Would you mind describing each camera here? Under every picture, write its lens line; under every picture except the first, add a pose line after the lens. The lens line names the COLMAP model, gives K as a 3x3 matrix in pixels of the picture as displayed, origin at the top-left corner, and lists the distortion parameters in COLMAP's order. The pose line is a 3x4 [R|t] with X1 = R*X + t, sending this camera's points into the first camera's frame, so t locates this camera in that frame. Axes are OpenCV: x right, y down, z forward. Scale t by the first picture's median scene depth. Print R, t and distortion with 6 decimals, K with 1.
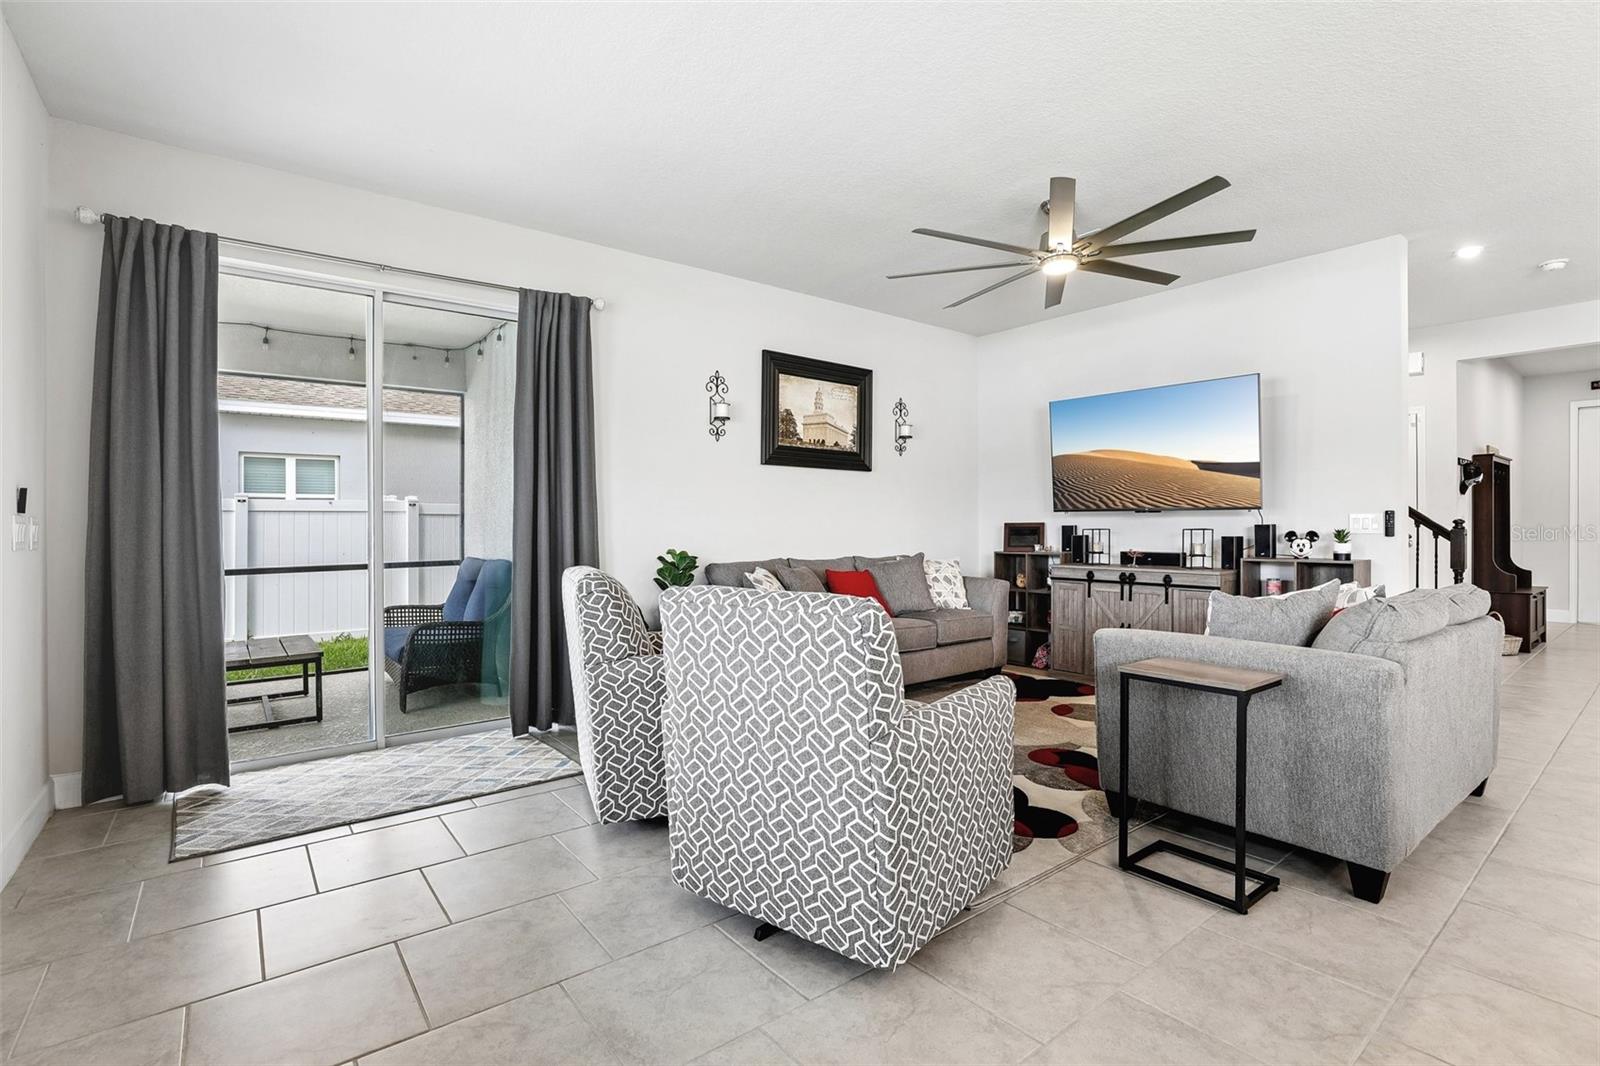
lens RADIAL K [[736.2, 0, 807.3], [0, 736.2, 530.2], [0, 0, 1]] dist [-0.030829, 0.007049]
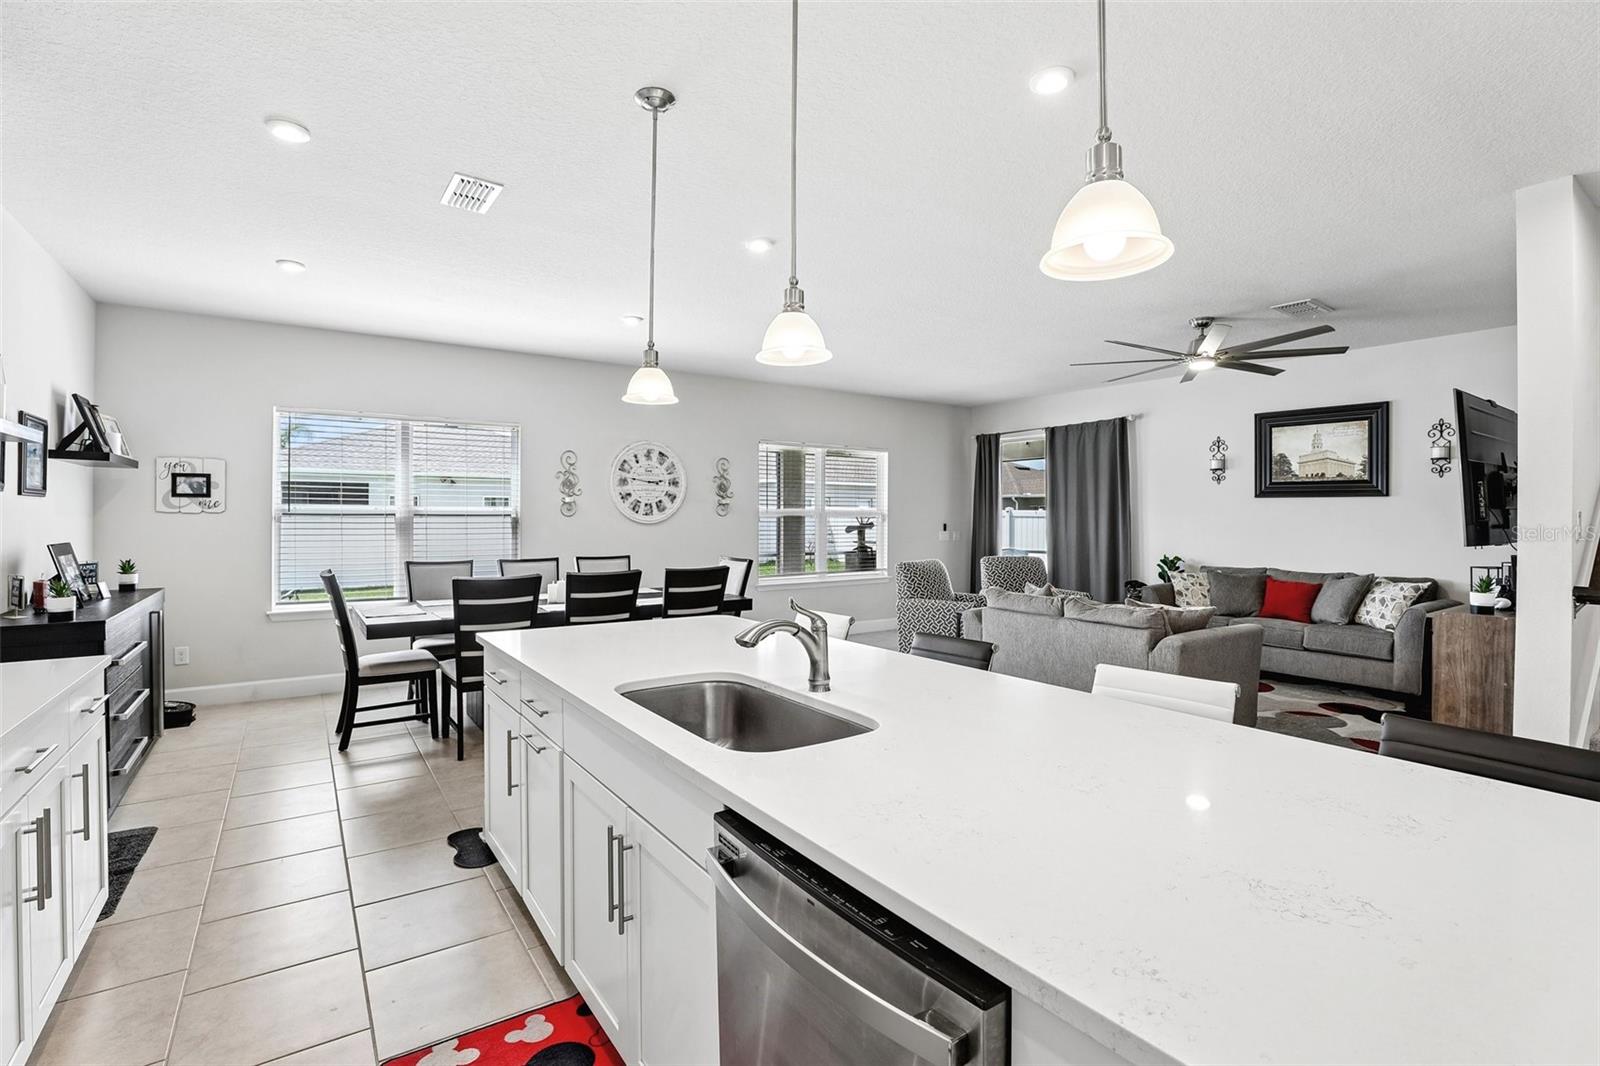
lens RADIAL K [[736.2, 0, 795.7], [0, 736.2, 519.9], [0, 0, 1]] dist [-0.030829, 0.007049]
pose [[-0.053964, 0.012152, -0.998469, 1.287921], [-0.006528, 0.999900, 0.012522, -0.057493], [0.998522, 0.007194, -0.053880, 0.214595]]
